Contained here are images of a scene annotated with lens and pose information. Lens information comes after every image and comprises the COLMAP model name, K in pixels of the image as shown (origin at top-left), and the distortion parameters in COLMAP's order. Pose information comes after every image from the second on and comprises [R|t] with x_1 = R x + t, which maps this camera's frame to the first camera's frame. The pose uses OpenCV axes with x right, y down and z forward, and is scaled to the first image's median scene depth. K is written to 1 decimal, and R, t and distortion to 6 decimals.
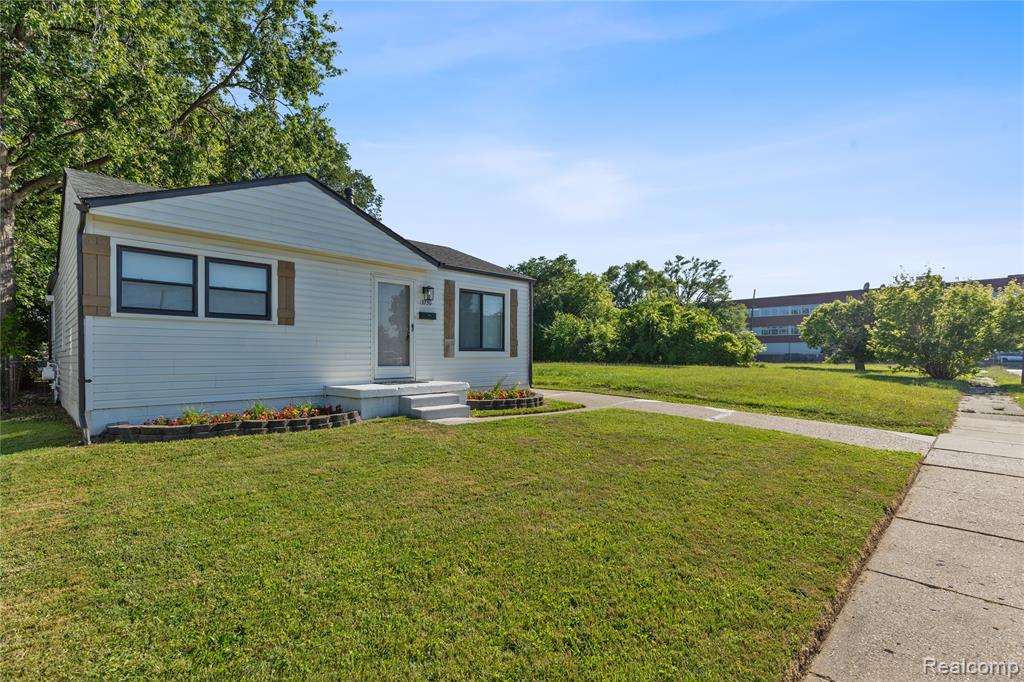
lens RADIAL K [[465.2, 0, 512.0], [0, 465.2, 341.0], [0, 0, 1]] dist [0.001232, 0.000180]
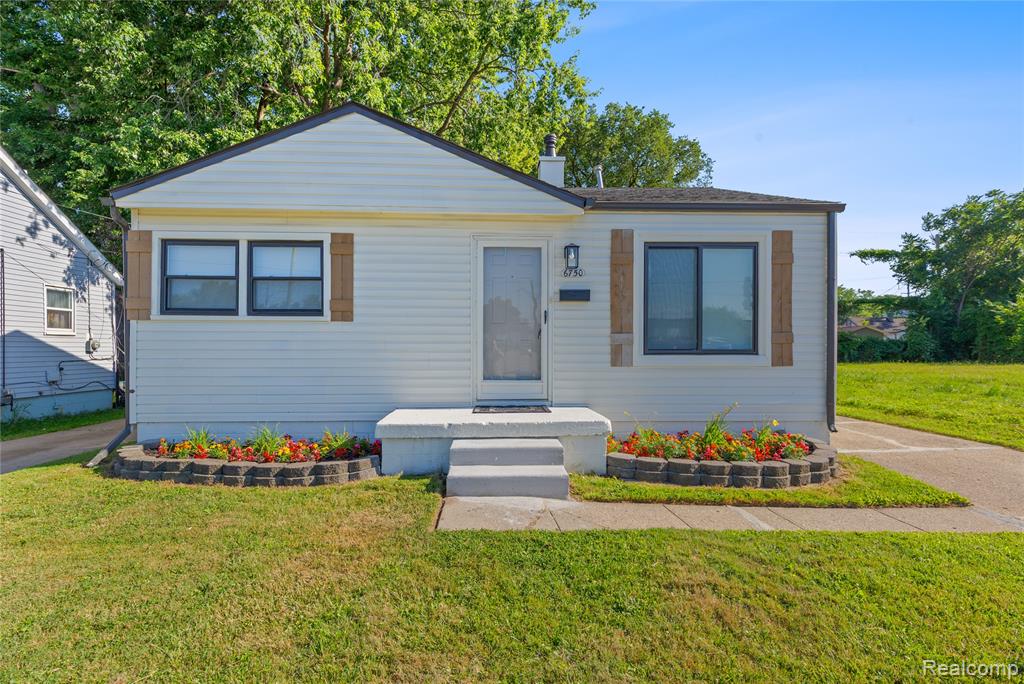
lens RADIAL K [[486.3, 0, 494.0], [0, 486.3, 339.5], [0, 0, 1]] dist [0.005676, 0.000112]
pose [[0.728477, -0.010669, -0.684987, 0.163463], [0.019698, 0.999792, 0.005377, -0.003972], [0.684787, -0.017410, 0.728535, 0.483926]]
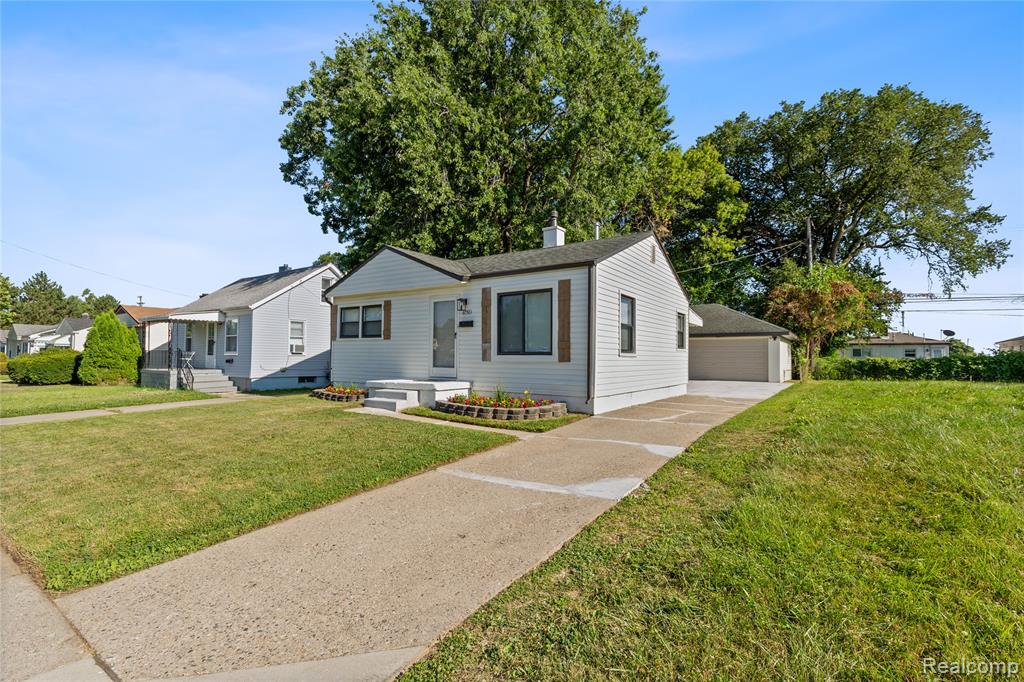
lens RADIAL K [[465.2, 0, 512.0], [0, 465.2, 341.0], [0, 0, 1]] dist [0.001232, 0.000180]
pose [[0.172473, -0.027428, -0.984632, 0.955243], [0.026155, 0.999387, -0.023258, 0.016361], [0.984667, -0.021742, 0.173084, 0.913811]]
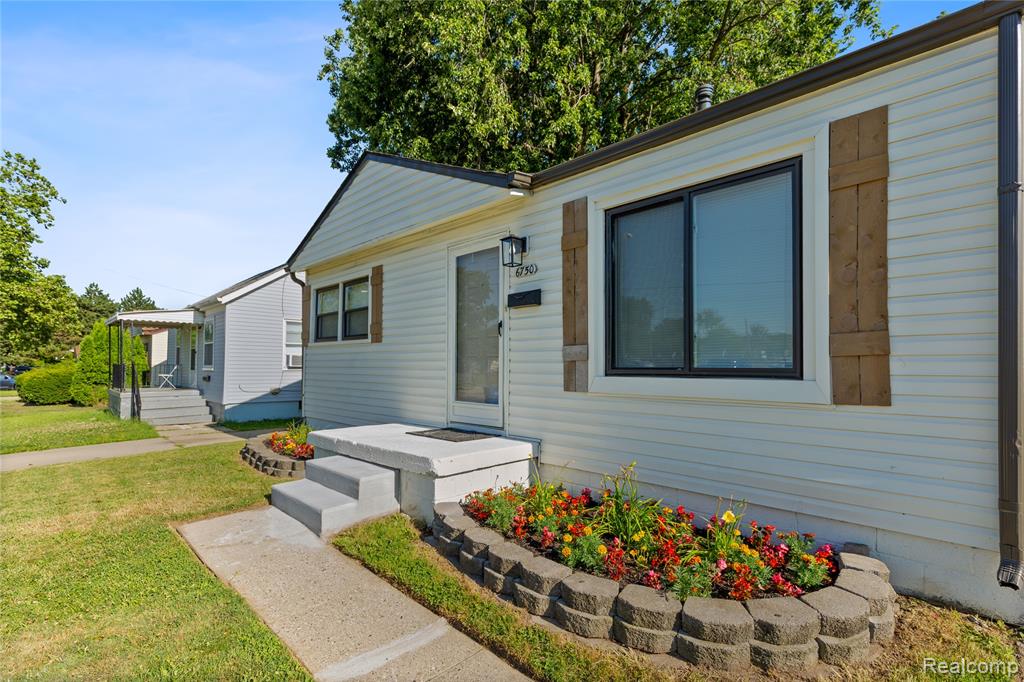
lens RADIAL K [[465.9, 0, 515.6], [0, 465.9, 354.0], [0, 0, 1]] dist [0.001142, 0.000143]
pose [[0.010876, -0.027732, -0.999556, 0.279112], [0.026242, 0.999279, -0.027439, 0.012742], [0.999596, -0.025932, 0.011596, 0.985537]]
